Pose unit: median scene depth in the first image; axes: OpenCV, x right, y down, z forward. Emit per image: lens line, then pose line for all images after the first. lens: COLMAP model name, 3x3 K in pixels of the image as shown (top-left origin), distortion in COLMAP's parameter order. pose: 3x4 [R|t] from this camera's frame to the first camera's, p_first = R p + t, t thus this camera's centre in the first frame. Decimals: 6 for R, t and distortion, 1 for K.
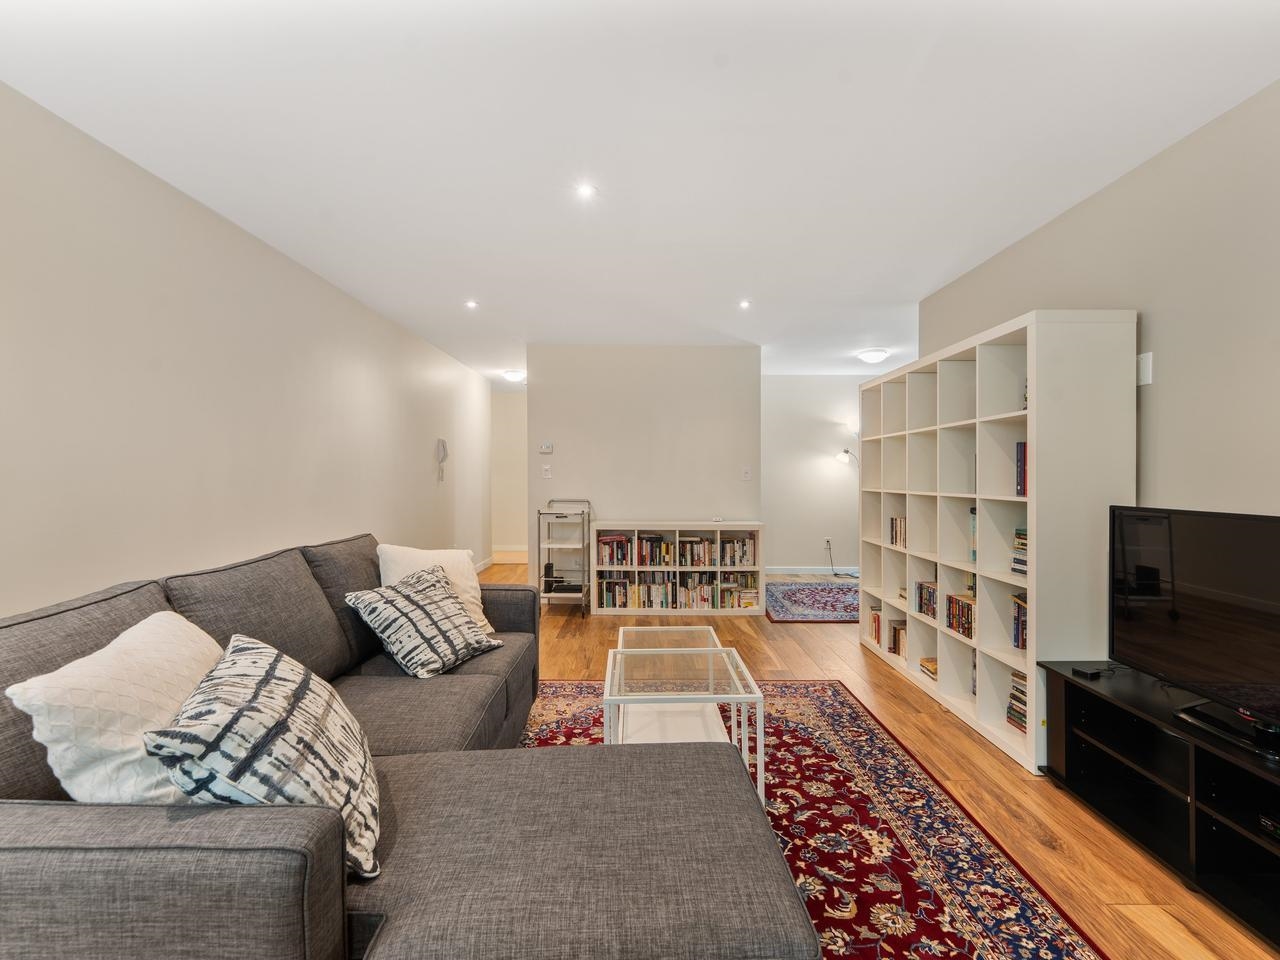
lens RADIAL K [[570.1, 0, 651.9], [0, 570.1, 479.4], [0, 0, 1]] dist [0.000915, 0.000095]
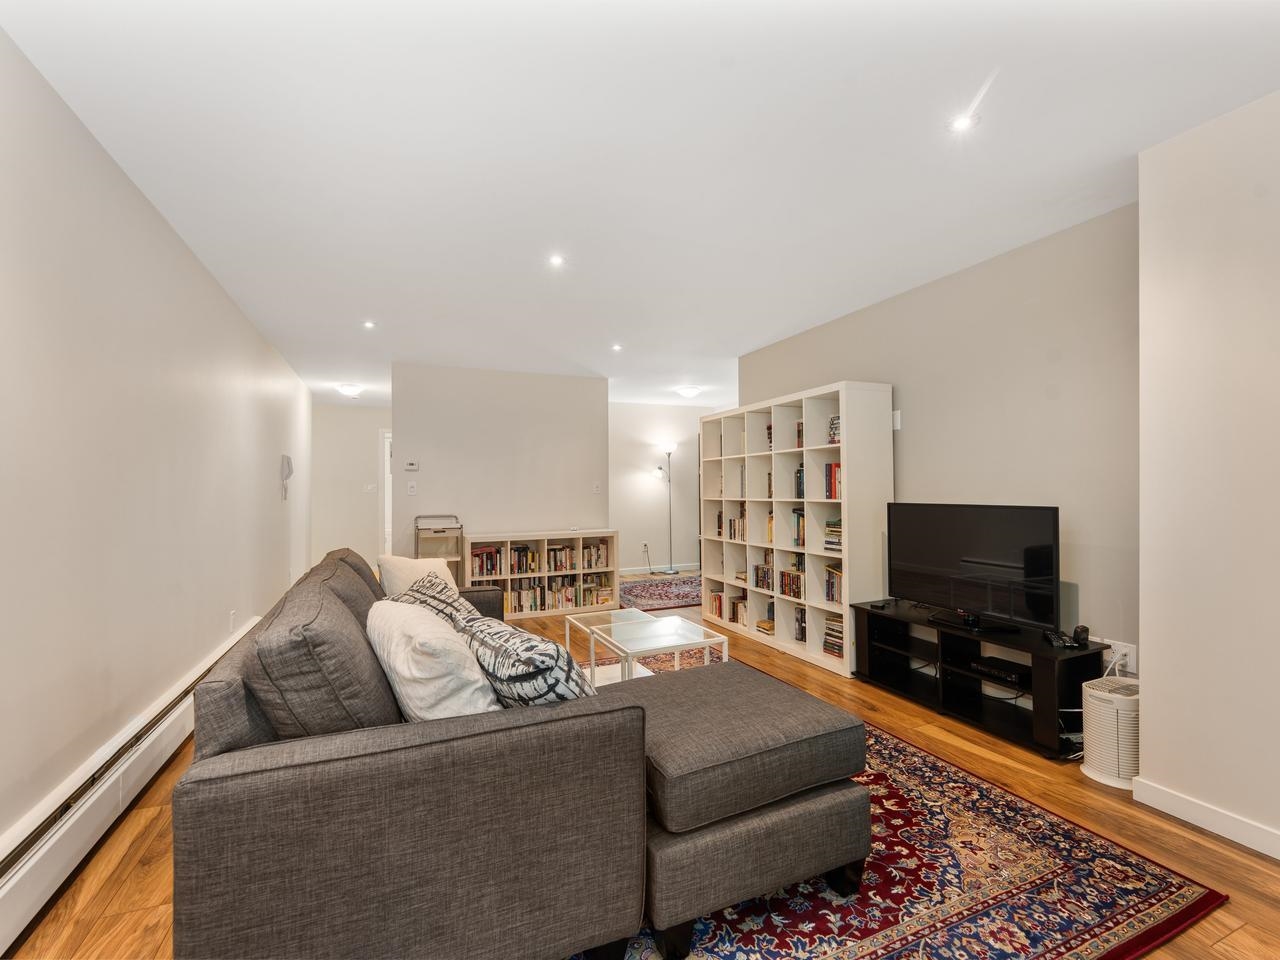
lens RADIAL K [[582.4, 0, 640.0], [0, 582.4, 480.0], [0, 0, 1]] dist [-0.001243, 0.008485]
pose [[0.912095, -0.007371, 0.409912, -0.323861], [0.018021, 0.999593, -0.022124, 0.002572], [-0.409582, 0.027566, 0.911857, -0.148241]]
